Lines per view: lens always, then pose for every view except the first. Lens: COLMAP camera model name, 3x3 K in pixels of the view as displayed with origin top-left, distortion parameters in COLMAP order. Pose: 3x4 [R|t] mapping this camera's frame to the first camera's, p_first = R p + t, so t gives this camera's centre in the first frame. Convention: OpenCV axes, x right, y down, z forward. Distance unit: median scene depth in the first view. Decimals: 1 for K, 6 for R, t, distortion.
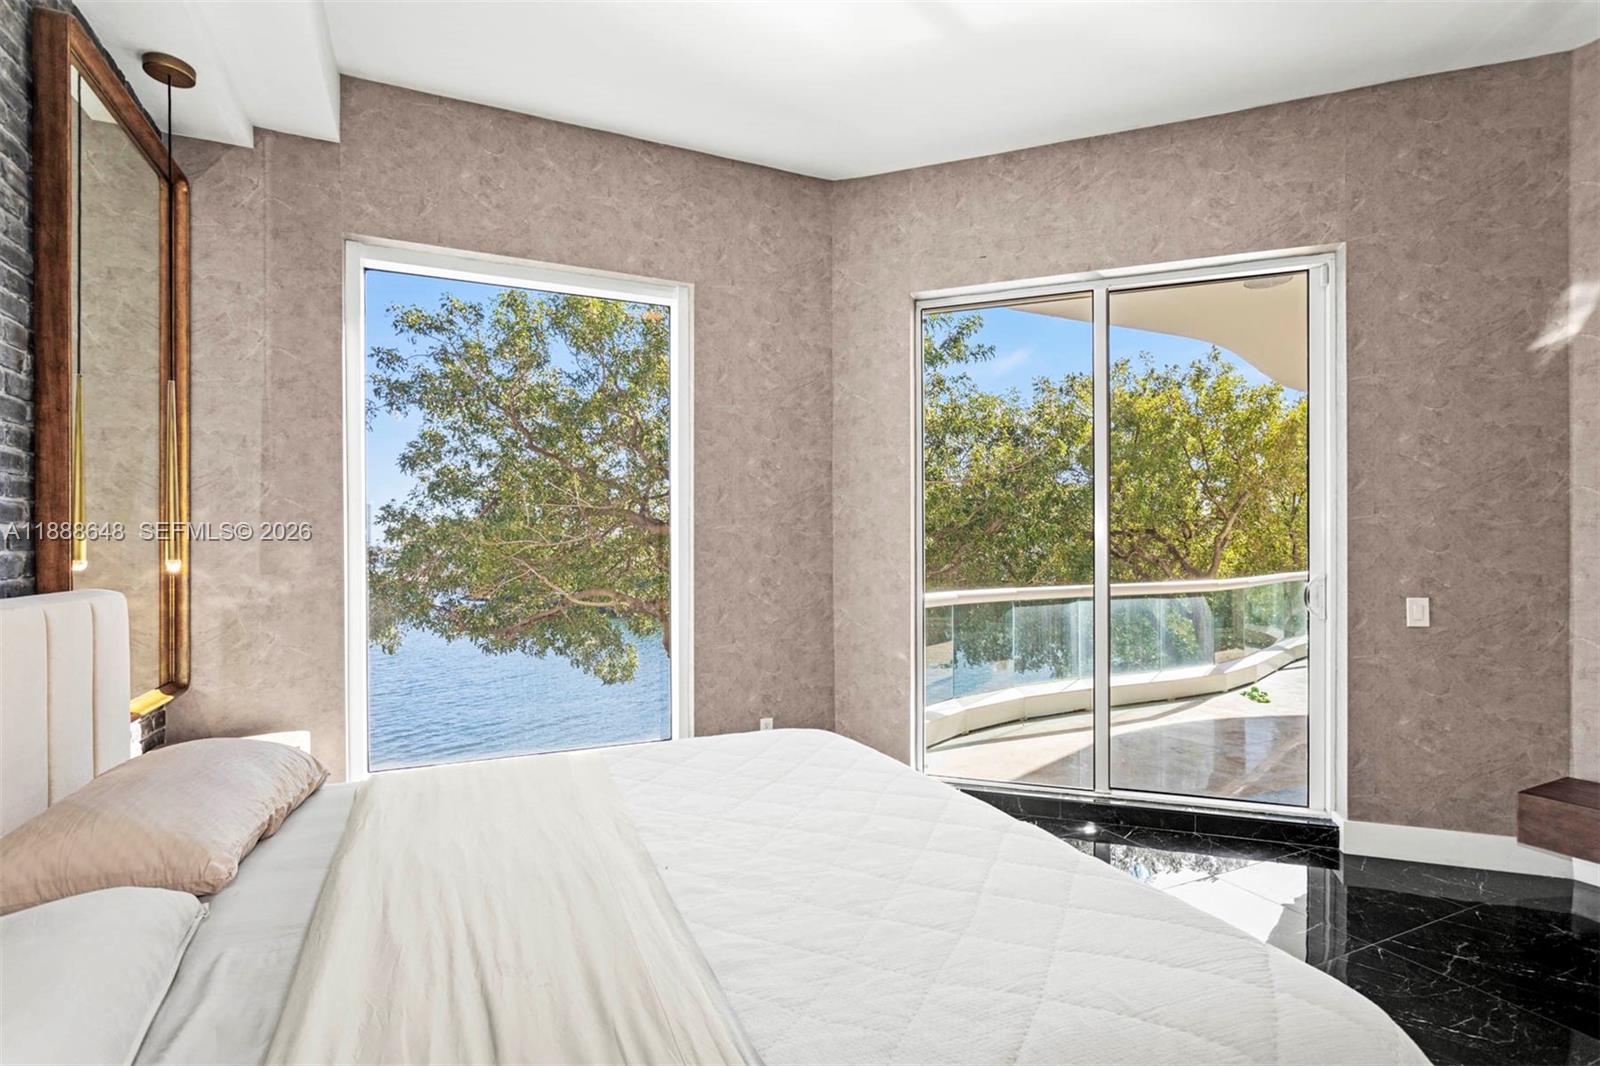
lens RADIAL K [[718.6, 0, 797.0], [0, 718.6, 550.6], [0, 0, 1]] dist [-0.010525, 0.005553]
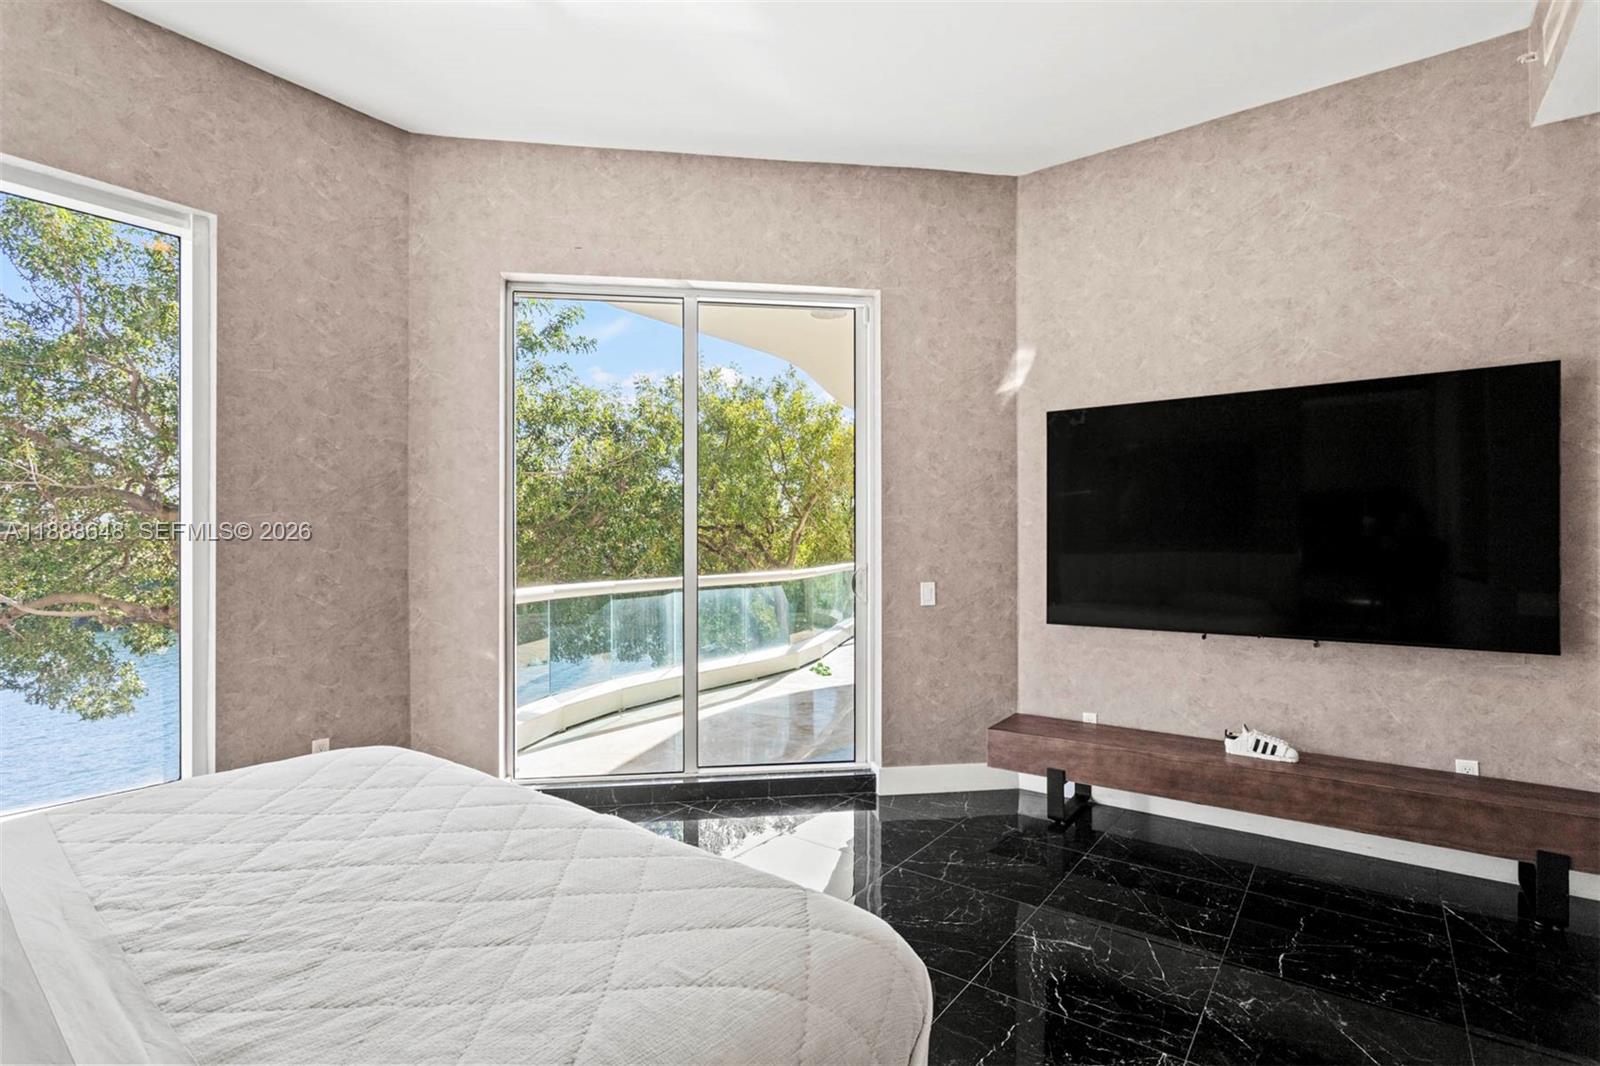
lens RADIAL K [[695.5, 0, 804.6], [0, 695.5, 541.3], [0, 0, 1]] dist [-0.011294, 0.007019]
pose [[0.896134, 0.003907, 0.443767, 0.113175], [-0.001964, 0.999986, -0.004839, -0.000014], [-0.443780, 0.003465, 0.896129, 0.003662]]
